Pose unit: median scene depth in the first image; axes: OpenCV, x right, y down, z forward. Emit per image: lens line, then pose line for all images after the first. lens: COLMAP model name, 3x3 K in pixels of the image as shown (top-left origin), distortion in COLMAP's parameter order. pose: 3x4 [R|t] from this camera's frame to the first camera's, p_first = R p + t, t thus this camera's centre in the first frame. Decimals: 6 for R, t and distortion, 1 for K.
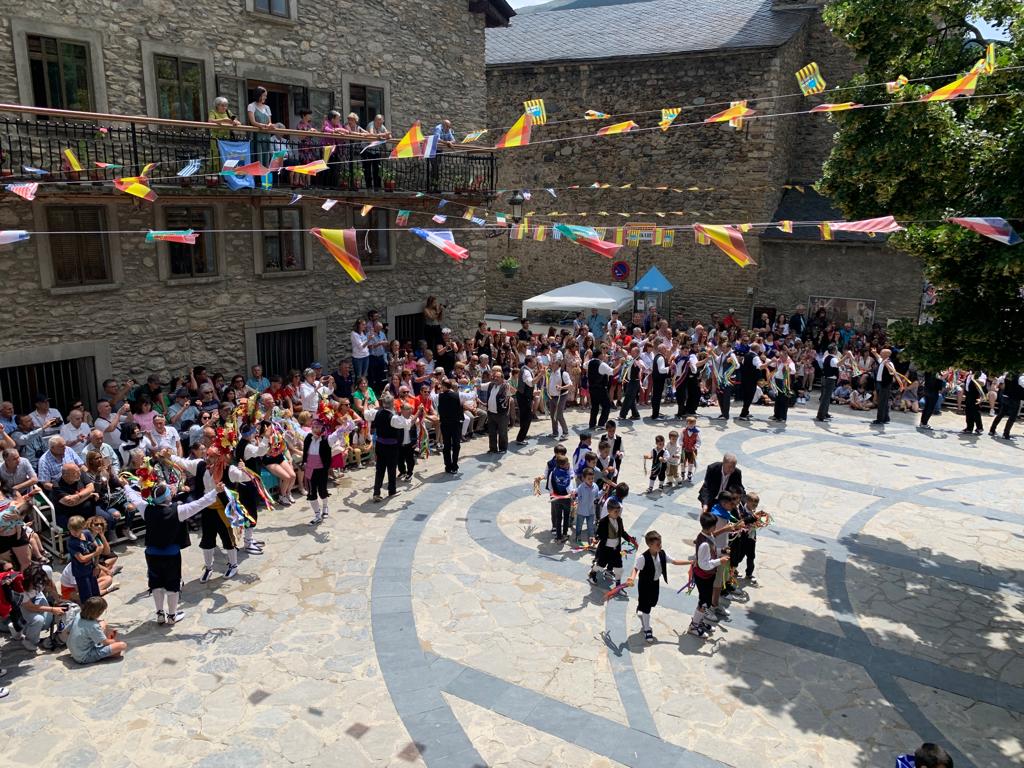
lens RADIAL K [[784.1, 0, 507.9], [0, 784.1, 383.5], [0, 0, 1]] dist [0.021643, -0.015698]
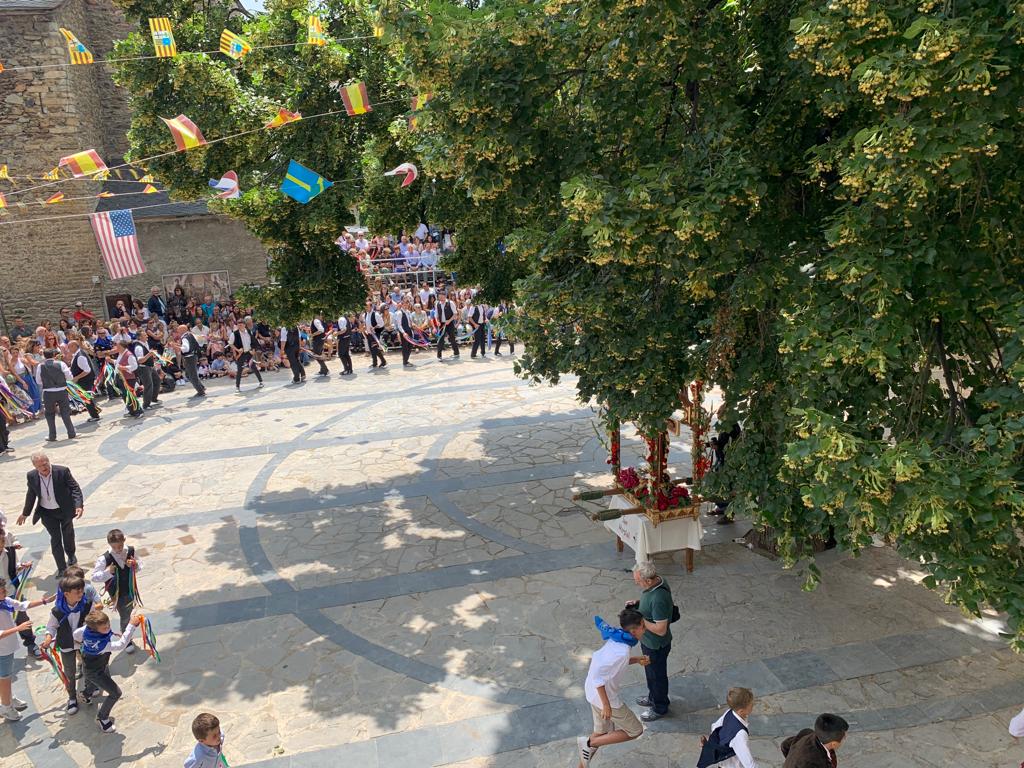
lens RADIAL K [[784.1, 0, 512.2], [0, 784.1, 384.1], [0, 0, 1]] dist [0.021643, -0.015698]
pose [[0.710046, -0.237260, 0.662979, 0.015564], [0.220749, 0.969065, 0.110378, 0.005625], [-0.668658, 0.067978, 0.740456, 0.004823]]
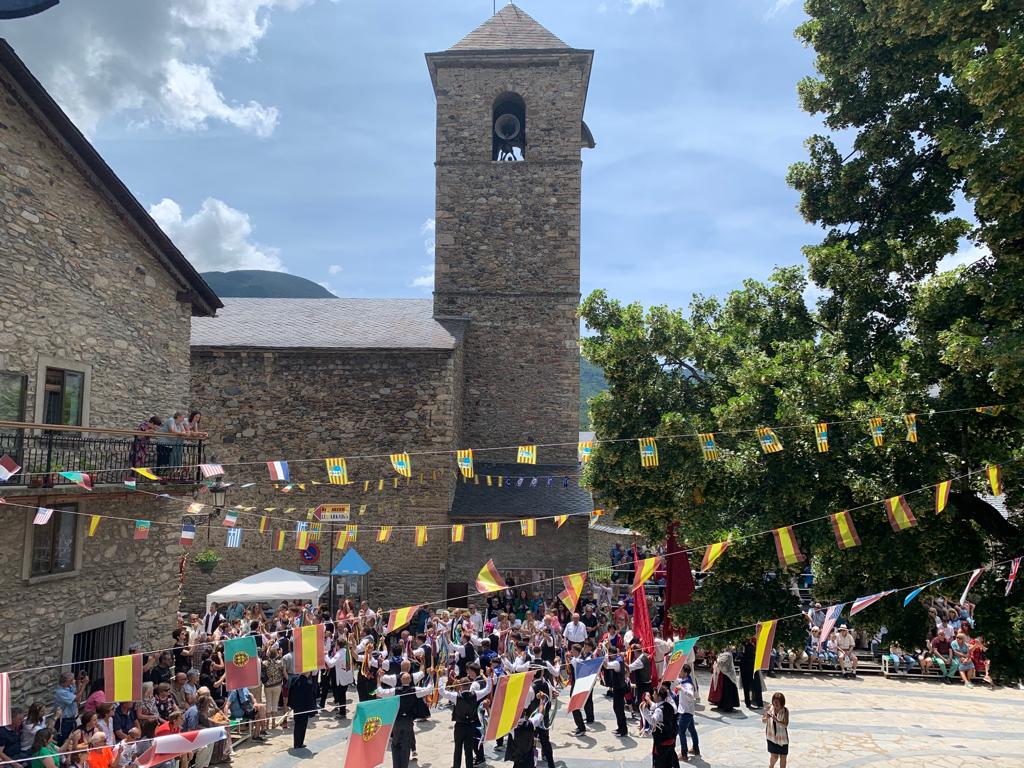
lens RADIAL K [[784.1, 0, 506.6], [0, 784.1, 382.1], [0, 0, 1]] dist [0.021643, -0.015698]
pose [[0.888353, 0.041121, 0.457317, -0.104284], [0.112330, 0.946254, -0.303290, -0.028162], [-0.445210, 0.320799, 0.835988, 0.027279]]
